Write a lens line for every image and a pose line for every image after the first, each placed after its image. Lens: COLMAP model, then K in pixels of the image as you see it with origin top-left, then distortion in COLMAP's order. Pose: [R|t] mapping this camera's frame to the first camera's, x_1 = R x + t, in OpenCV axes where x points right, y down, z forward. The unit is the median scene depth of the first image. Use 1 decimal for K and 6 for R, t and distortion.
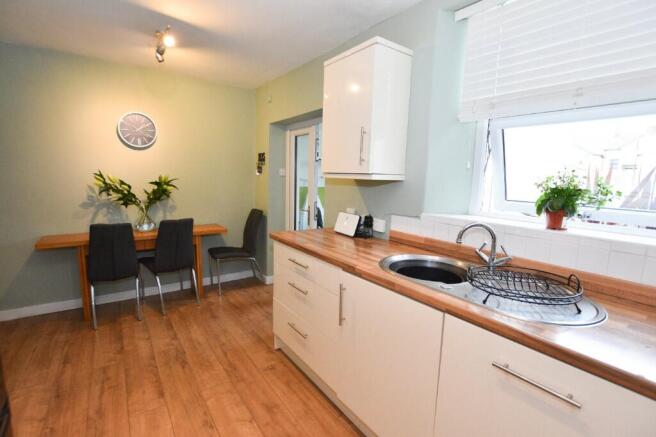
lens RADIAL K [[306.3, 0, 328.0], [0, 306.3, 218.5], [0, 0, 1]] dist [-0.001126, -0.000105]
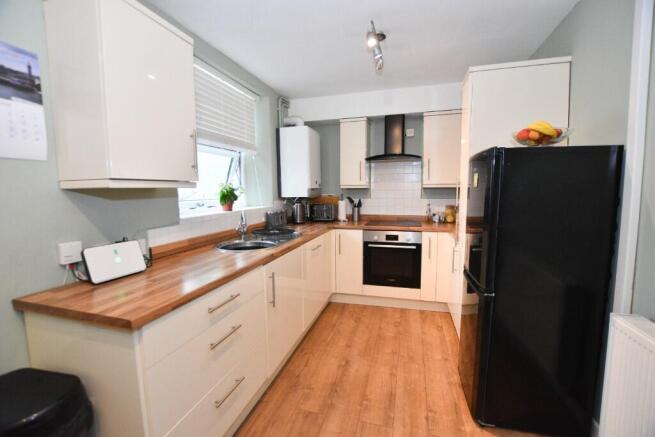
lens RADIAL K [[305.9, 0, 327.5], [0, 305.9, 218.5], [0, 0, 1]] dist [-0.001126, -0.000105]
pose [[-0.625245, -0.097330, 0.774336, -0.831286], [0.101744, 0.973559, 0.204525, -0.182325], [-0.773768, 0.206662, -0.598810, 1.248890]]
